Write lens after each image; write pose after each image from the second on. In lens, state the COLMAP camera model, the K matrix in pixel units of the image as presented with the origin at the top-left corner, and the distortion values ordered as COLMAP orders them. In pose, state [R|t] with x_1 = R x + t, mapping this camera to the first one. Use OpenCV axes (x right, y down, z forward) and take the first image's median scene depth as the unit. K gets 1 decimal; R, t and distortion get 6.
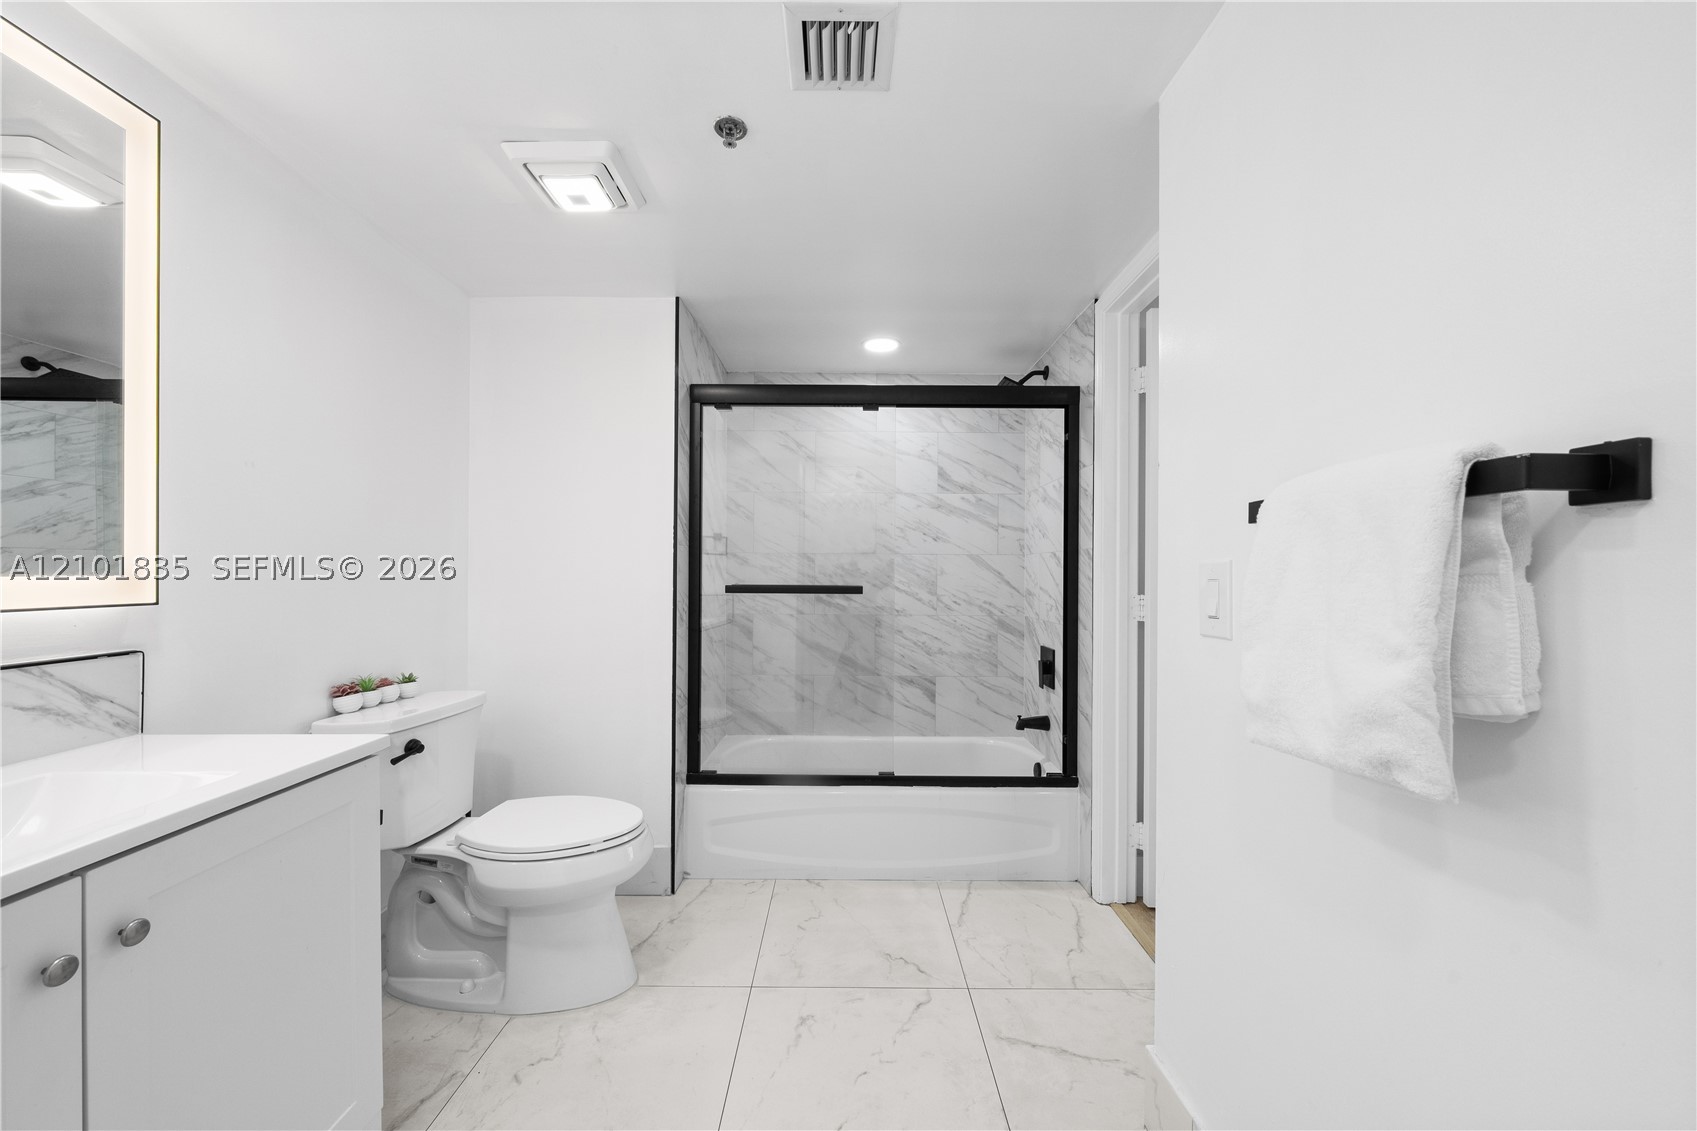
lens RADIAL K [[628.7, 0, 846.3], [0, 628.7, 576.7], [0, 0, 1]] dist [-0.000688, -0.000171]
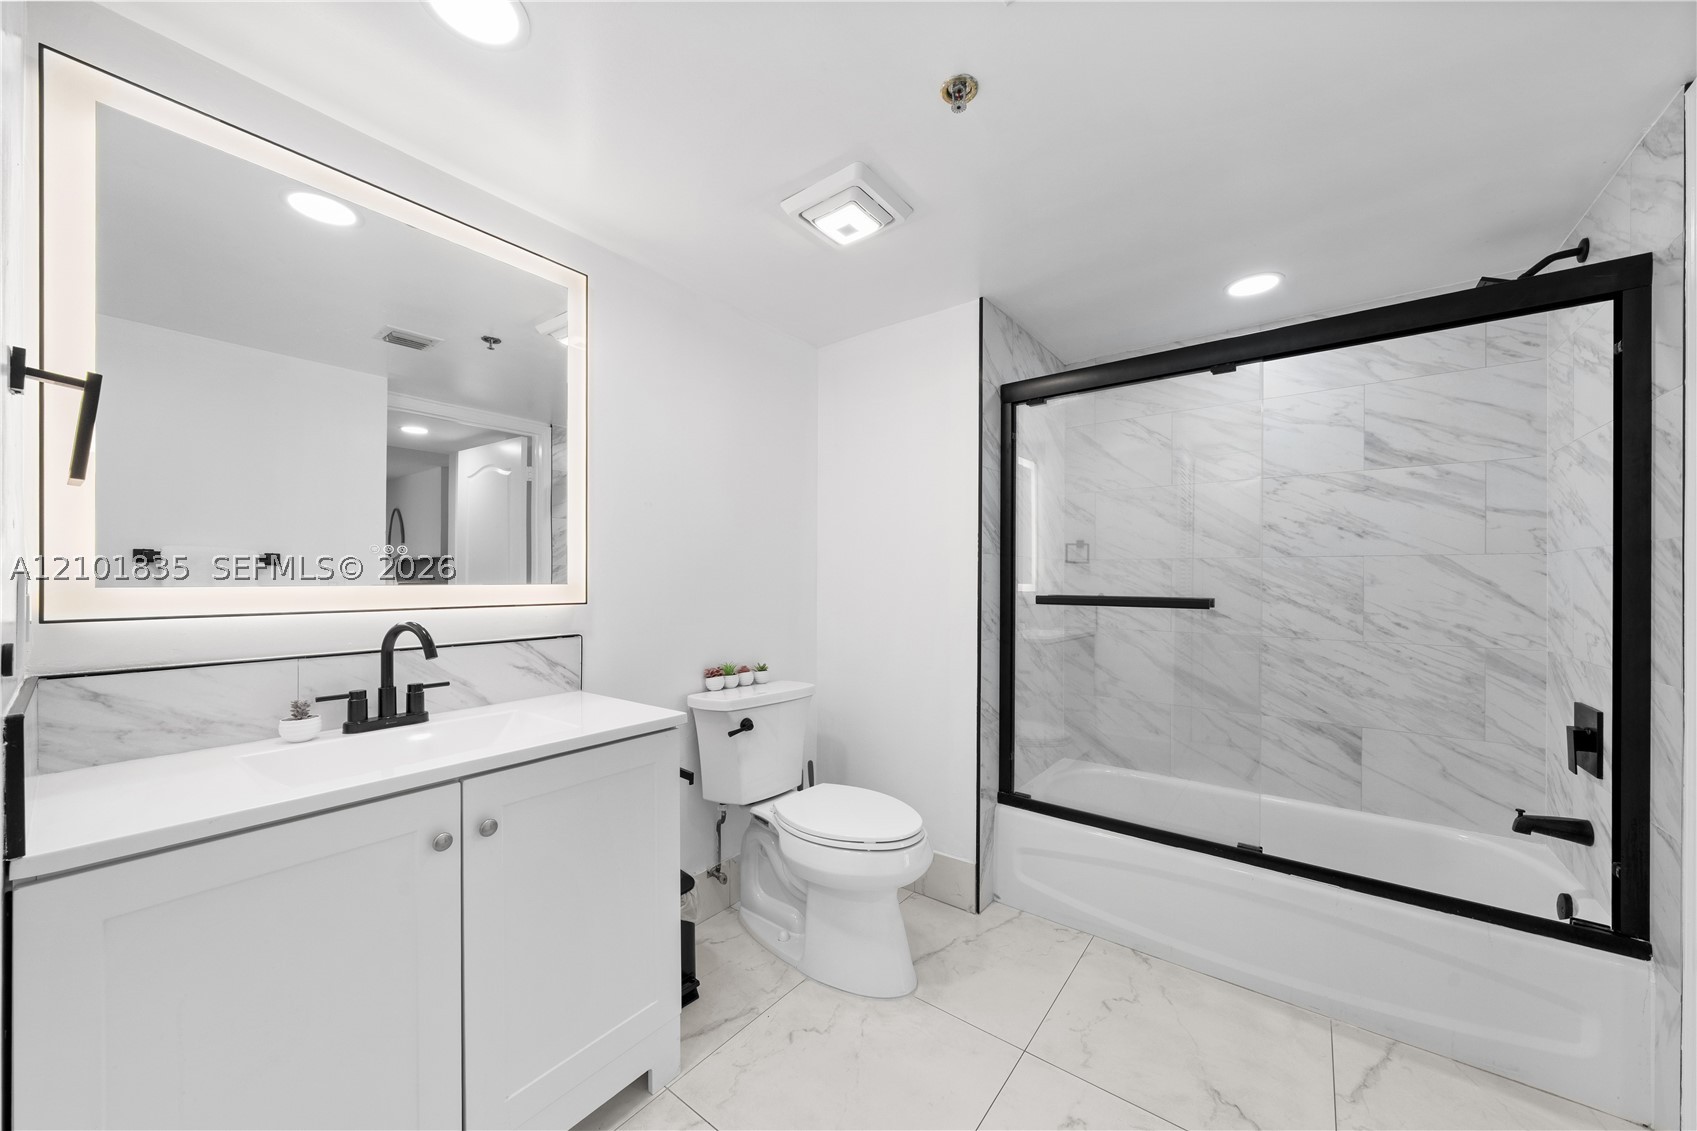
lens RADIAL K [[605.7, 0, 844.7], [0, 605.7, 581.5], [0, 0, 1]] dist [-0.001281, -0.000193]
pose [[0.791209, -0.000630, -0.611545, 0.131841], [-0.003428, 0.999979, -0.005464, -0.001258], [0.611536, 0.006420, 0.791190, 0.130723]]
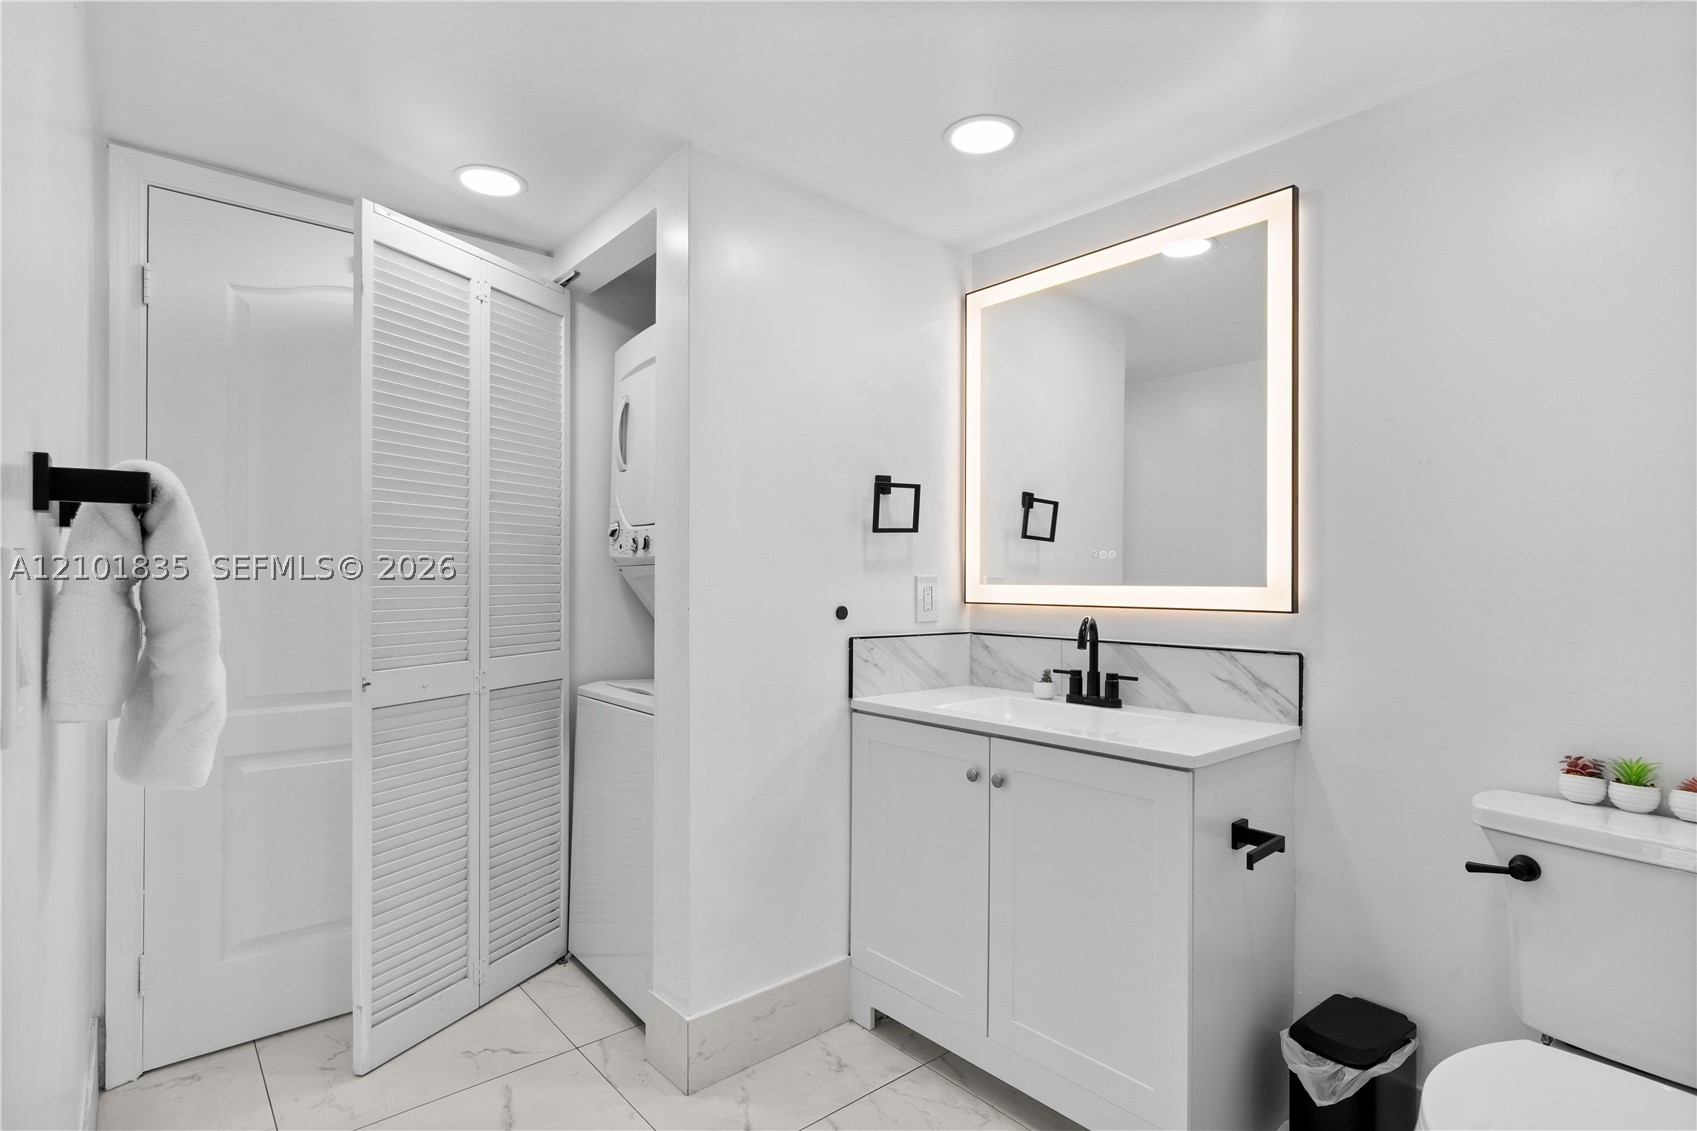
lens RADIAL K [[840.6, 0, 847.4], [0, 840.6, 572.8], [0, 0, 1]] dist [-0.000126, 0.000057]
pose [[-0.762397, -0.013046, -0.646978, 0.259849], [-0.014243, 0.999893, -0.003379, -0.006046], [0.646953, 0.006639, -0.762501, 0.866173]]
